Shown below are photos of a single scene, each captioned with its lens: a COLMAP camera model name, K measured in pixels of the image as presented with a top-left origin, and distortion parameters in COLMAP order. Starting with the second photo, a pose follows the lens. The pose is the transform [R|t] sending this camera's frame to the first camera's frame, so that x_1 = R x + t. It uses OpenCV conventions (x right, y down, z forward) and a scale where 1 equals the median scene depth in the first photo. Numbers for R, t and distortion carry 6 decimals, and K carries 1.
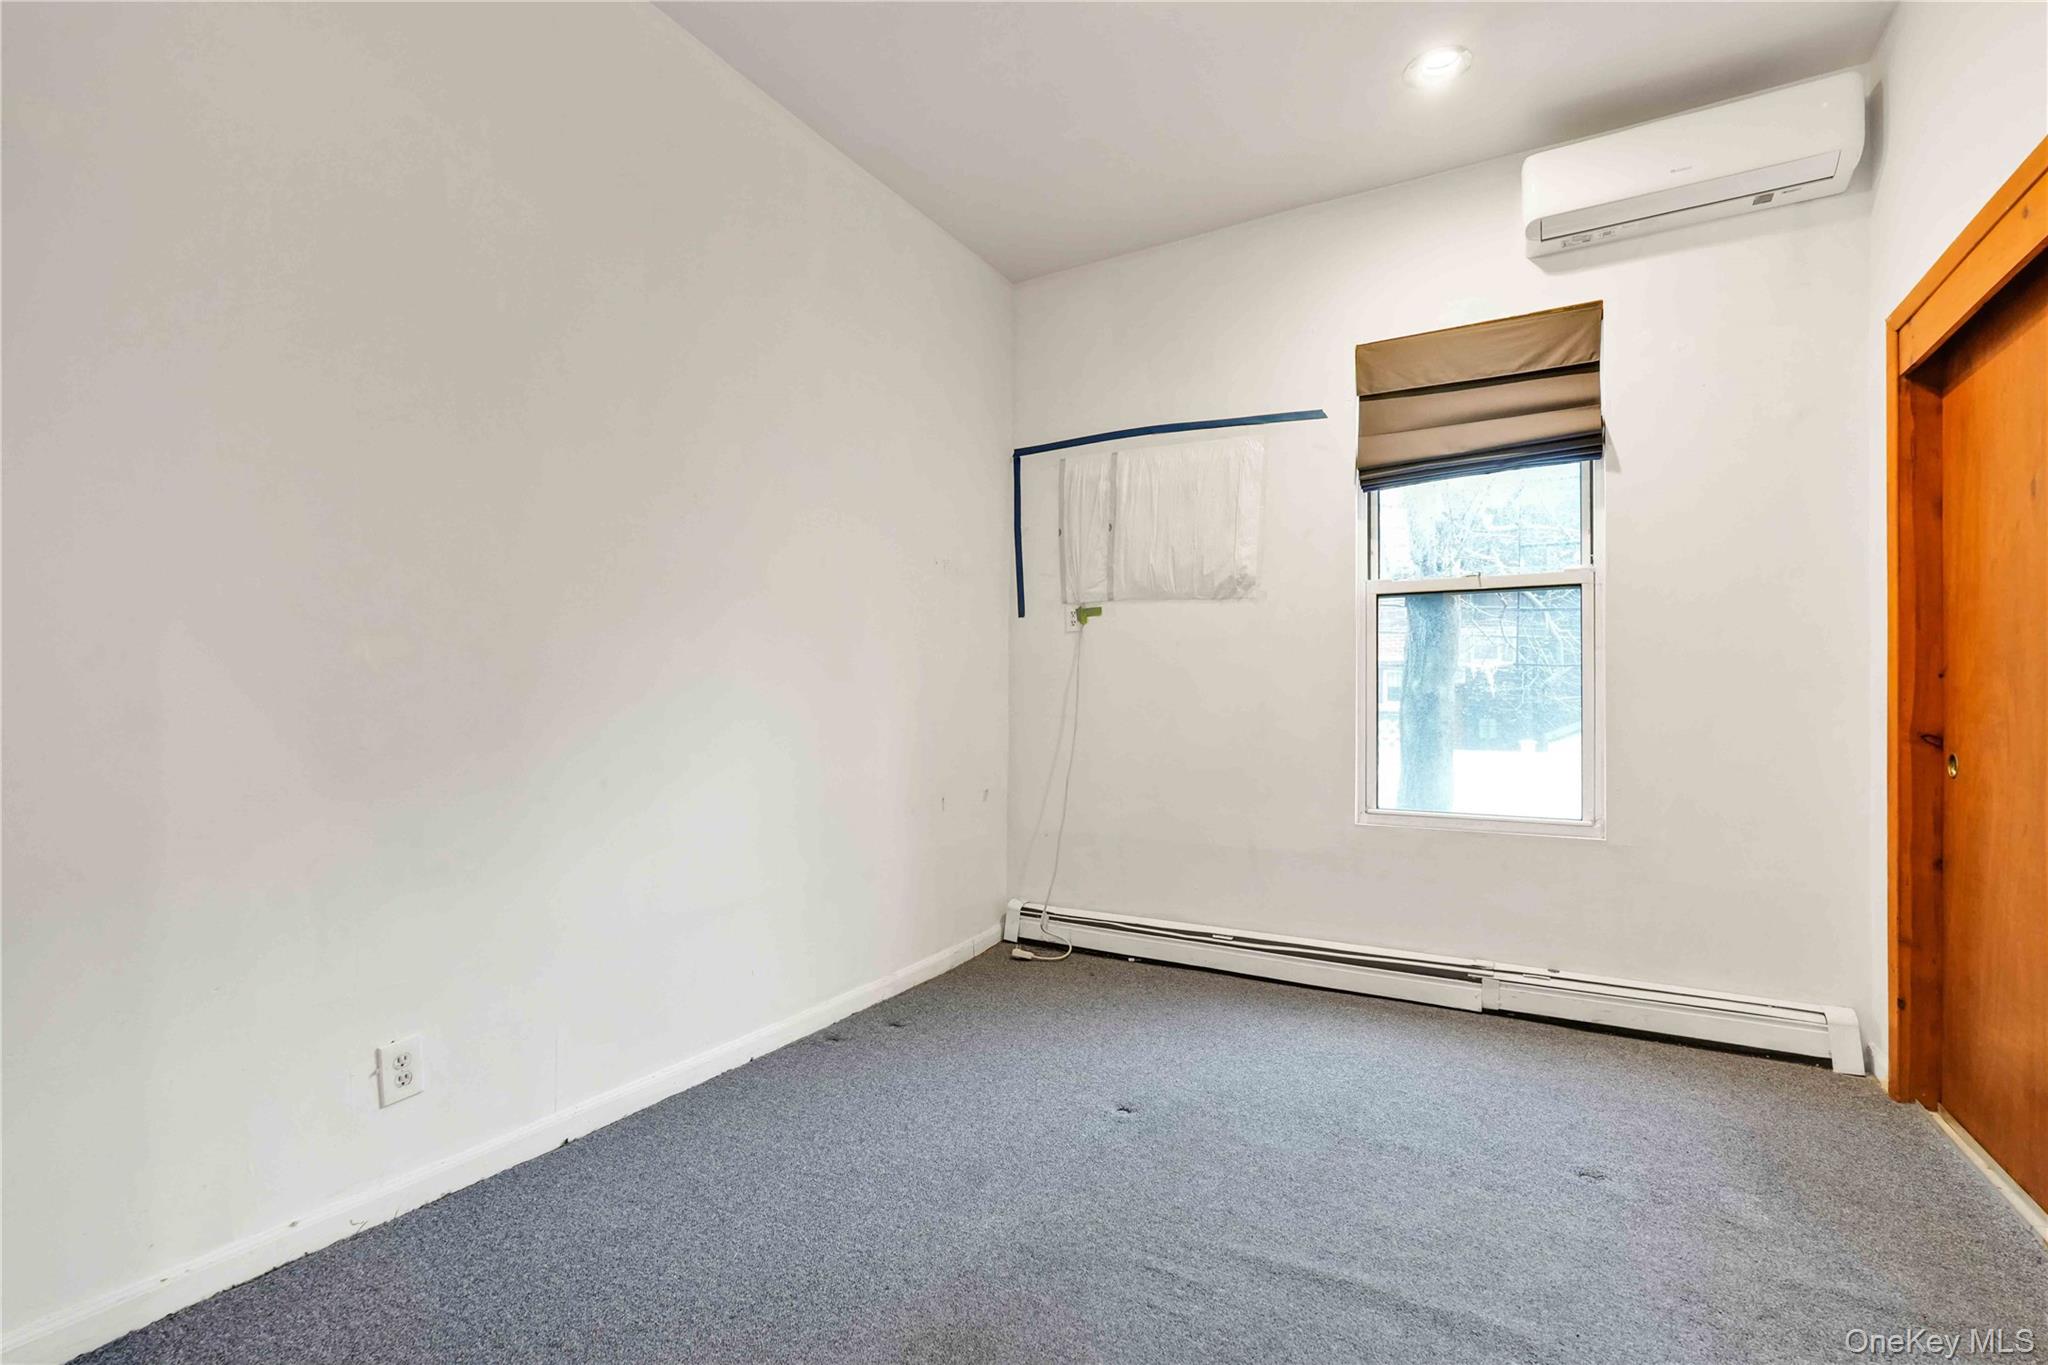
lens RADIAL K [[905.4, 0, 1020.9], [0, 905.4, 688.3], [0, 0, 1]] dist [0.002455, 0.001220]
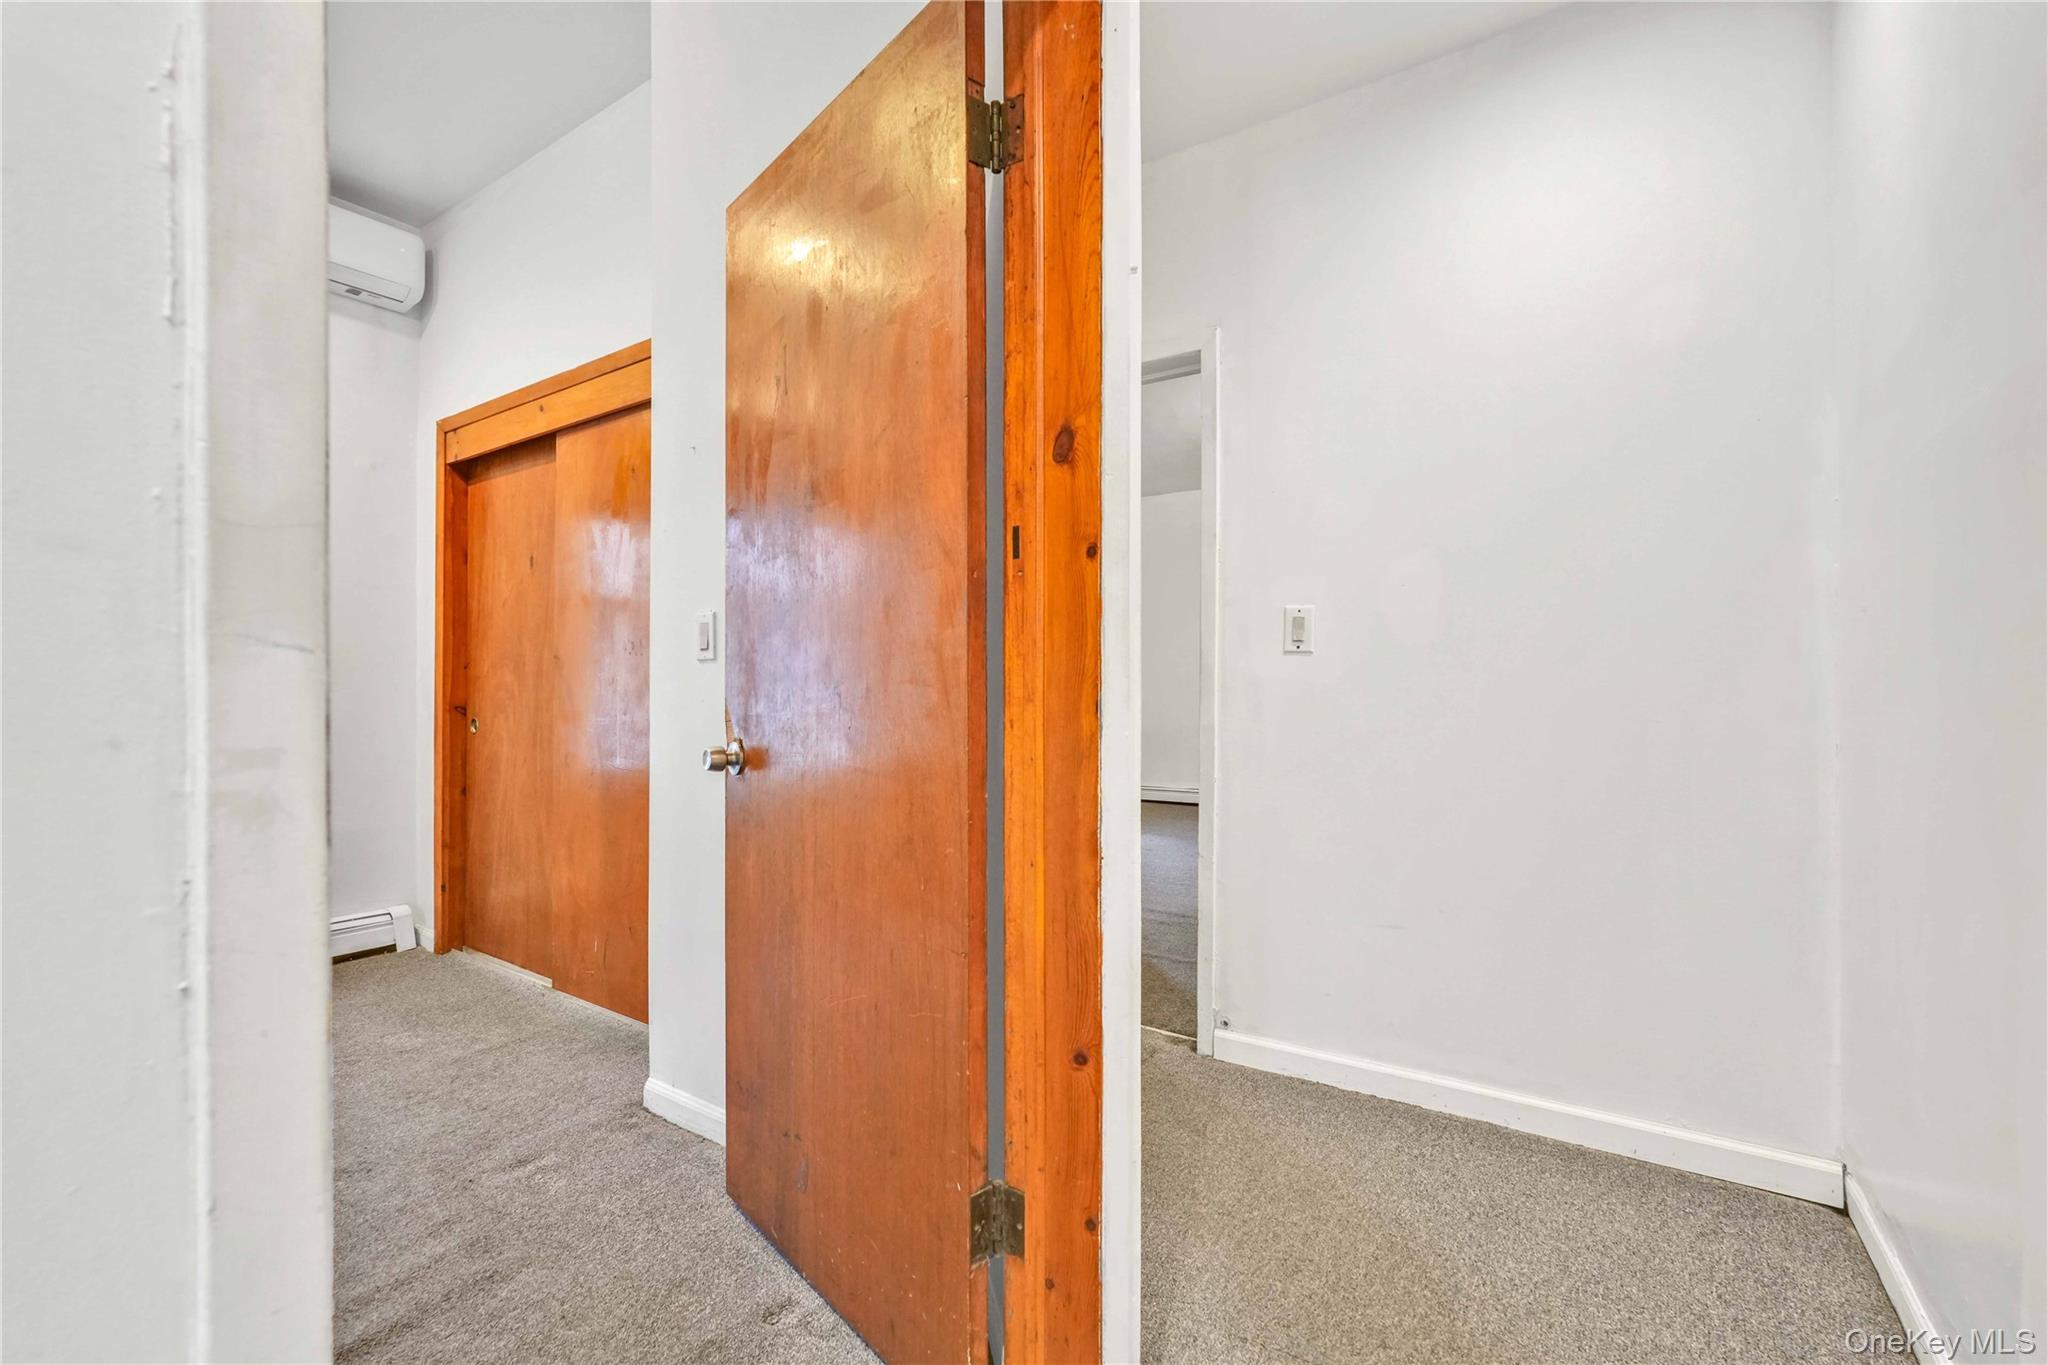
lens RADIAL K [[905.4, 0, 1021.1], [0, 905.4, 684.0], [0, 0, 1]] dist [0.002455, 0.001220]
pose [[0.082868, -0.000264, 0.996561, -0.431814], [-0.015450, 0.999879, 0.001550, -0.003562], [-0.996441, -0.015525, 0.082854, -0.057575]]
